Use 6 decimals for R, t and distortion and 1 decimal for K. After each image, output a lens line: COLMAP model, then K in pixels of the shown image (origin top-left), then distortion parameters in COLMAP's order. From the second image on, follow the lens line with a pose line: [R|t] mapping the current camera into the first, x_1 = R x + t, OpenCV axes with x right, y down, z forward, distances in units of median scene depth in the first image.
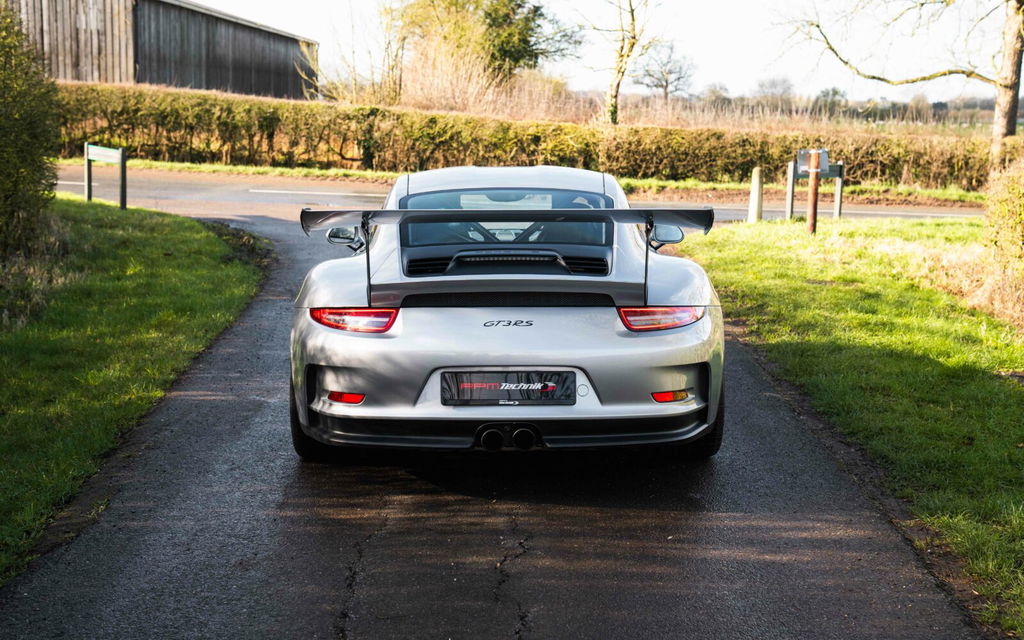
lens RADIAL K [[1482.5, 0, 512.0], [0, 1482.5, 320.0], [0, 0, 1]] dist [-0.004530, 0.598177]
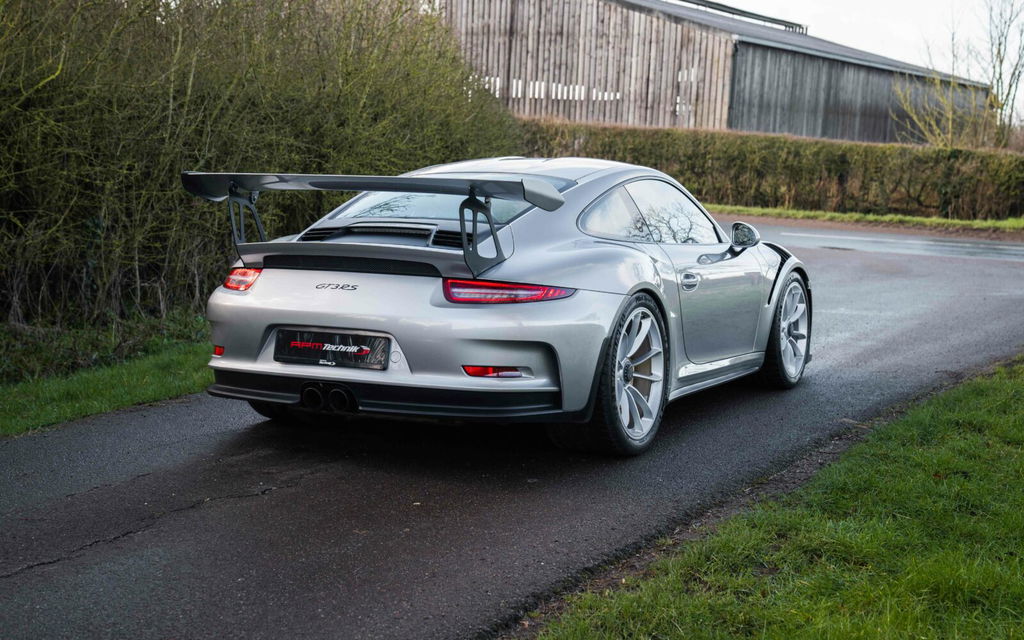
lens RADIAL K [[1601.0, 0, 512.0], [0, 1601.0, 320.0], [0, 0, 1]] dist [0.028396, 0.077652]
pose [[0.843448, 0.050113, -0.534868, 0.208190], [-0.080864, 0.996139, -0.034186, 0.015899], [0.531090, 0.072086, 0.844244, 0.036062]]
